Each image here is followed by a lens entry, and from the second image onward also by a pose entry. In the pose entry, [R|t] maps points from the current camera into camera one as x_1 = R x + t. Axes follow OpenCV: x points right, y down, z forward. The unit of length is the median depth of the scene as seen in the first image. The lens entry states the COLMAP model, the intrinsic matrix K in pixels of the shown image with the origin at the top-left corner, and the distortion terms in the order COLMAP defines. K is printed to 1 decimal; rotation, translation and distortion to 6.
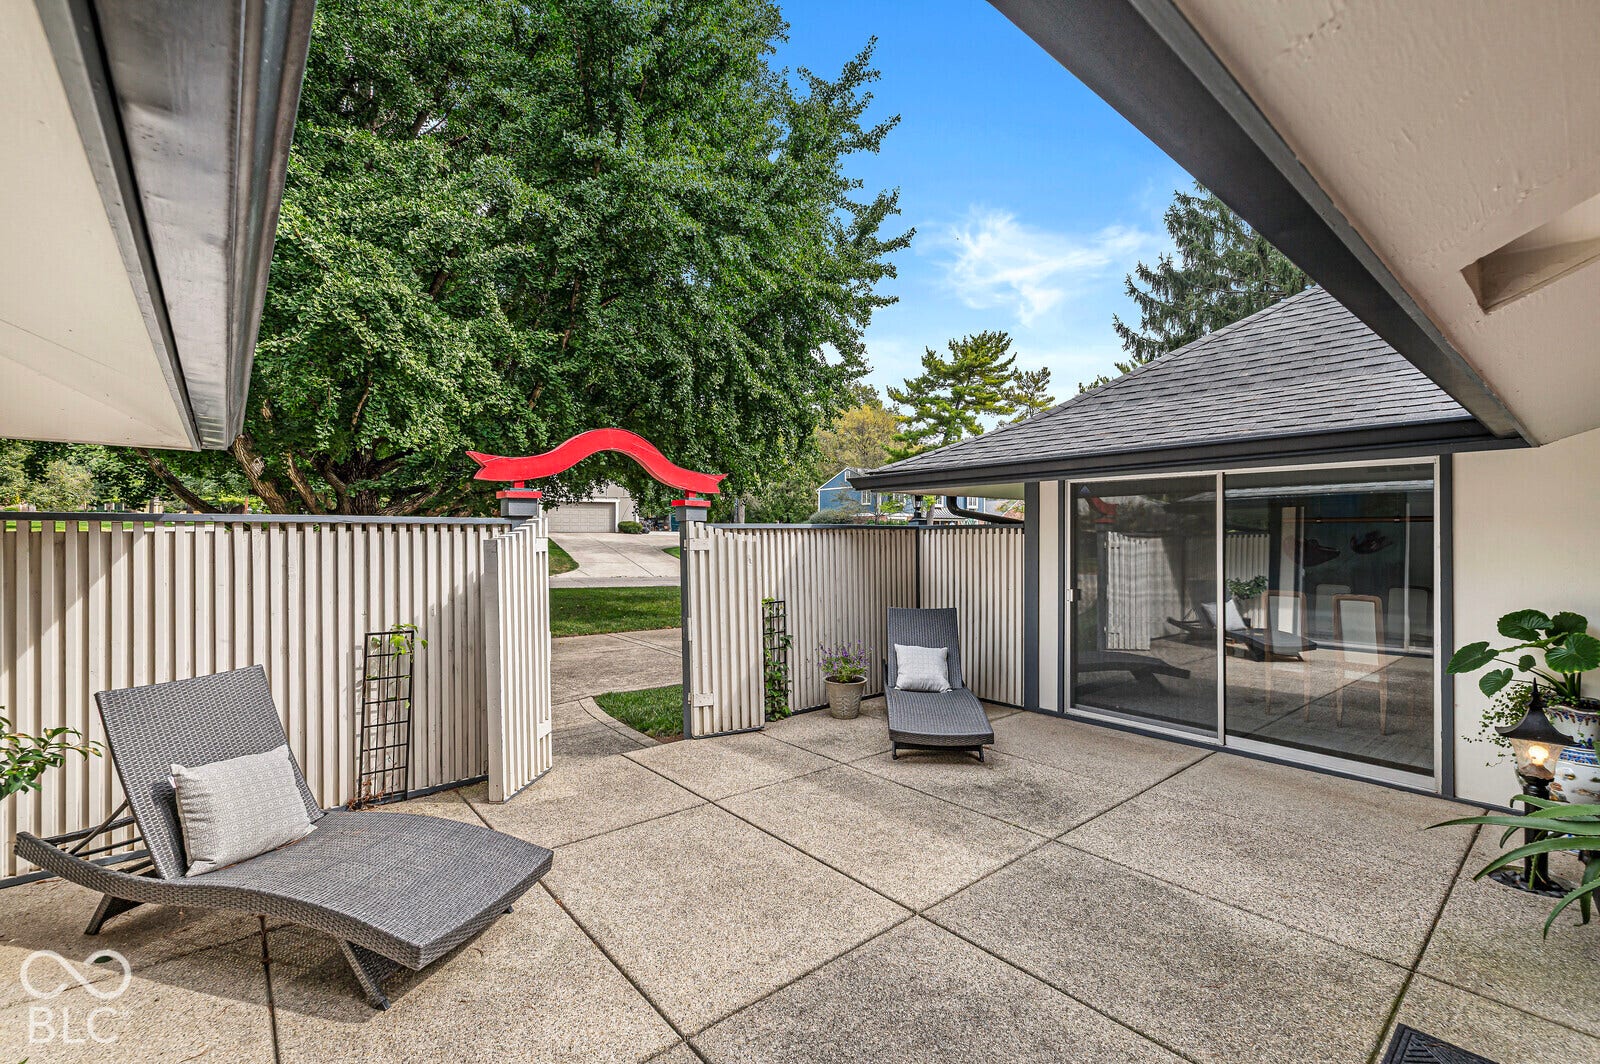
lens RADIAL K [[687.6, 0, 800.0], [0, 687.6, 532.0], [0, 0, 1]] dist [0.000065, -0.000169]
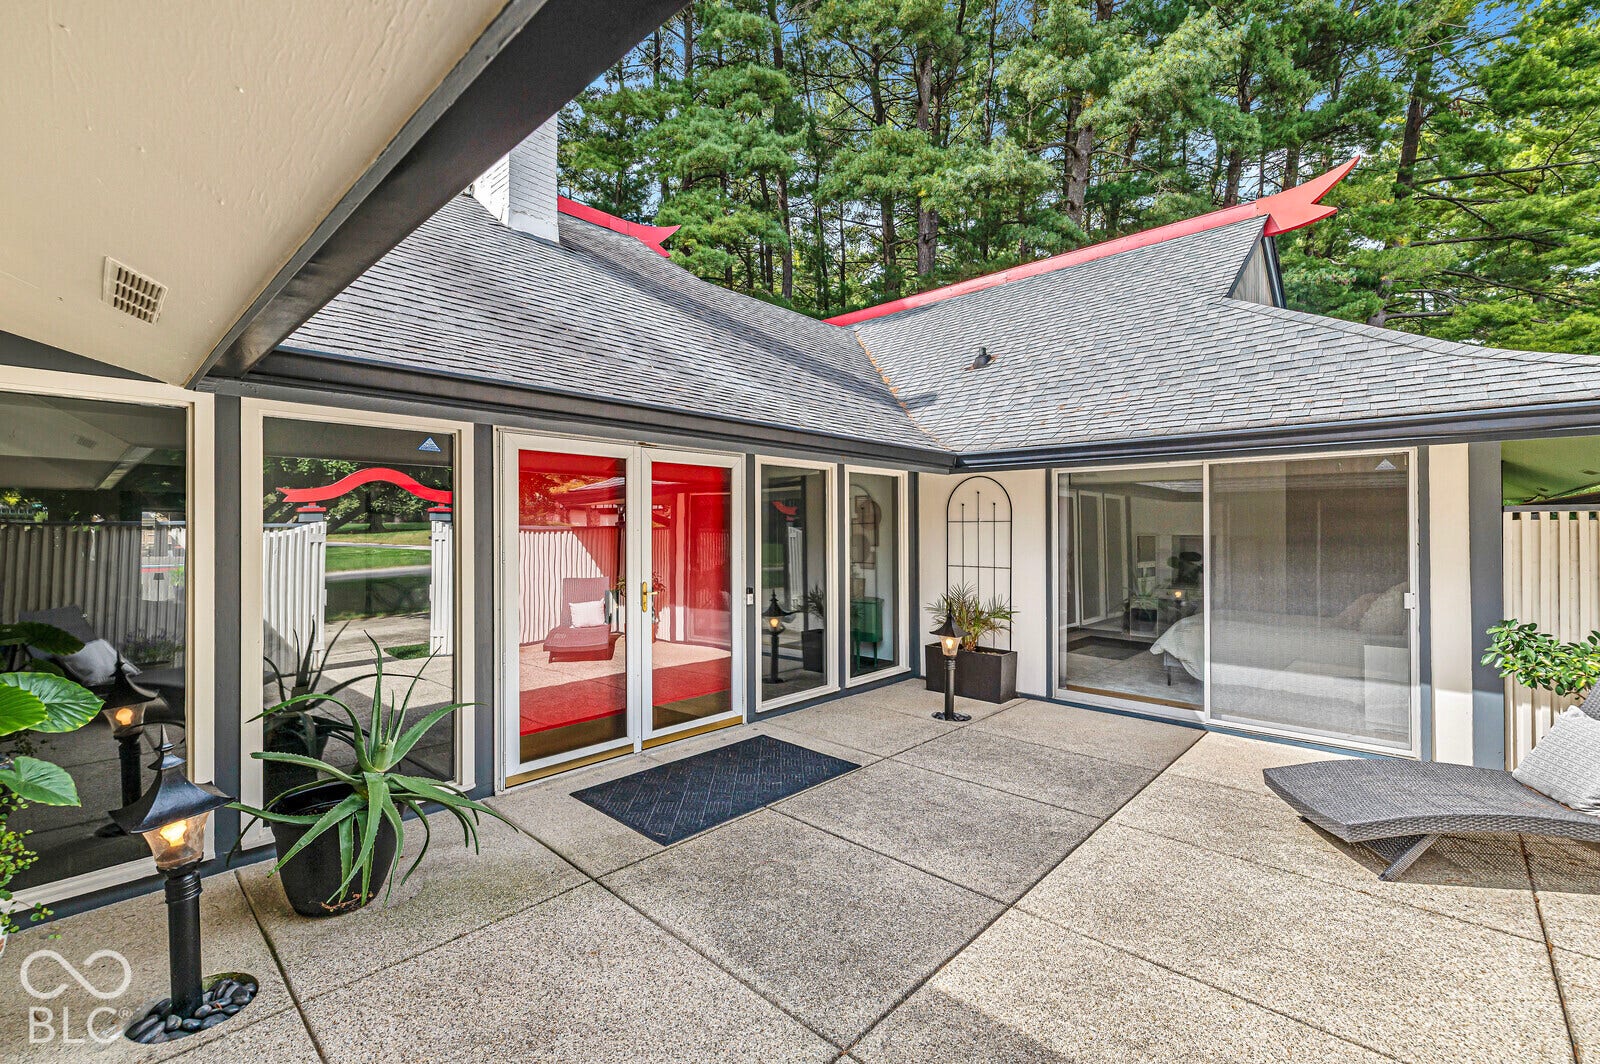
lens RADIAL K [[687.6, 0, 800.0], [0, 687.6, 532.0], [0, 0, 1]] dist [0.000065, -0.000169]
pose [[-0.992345, 0.000720, -0.123494, 0.476743], [0.001041, 0.999996, -0.002537, 0.021547], [0.123492, -0.002646, -0.992342, 1.571032]]
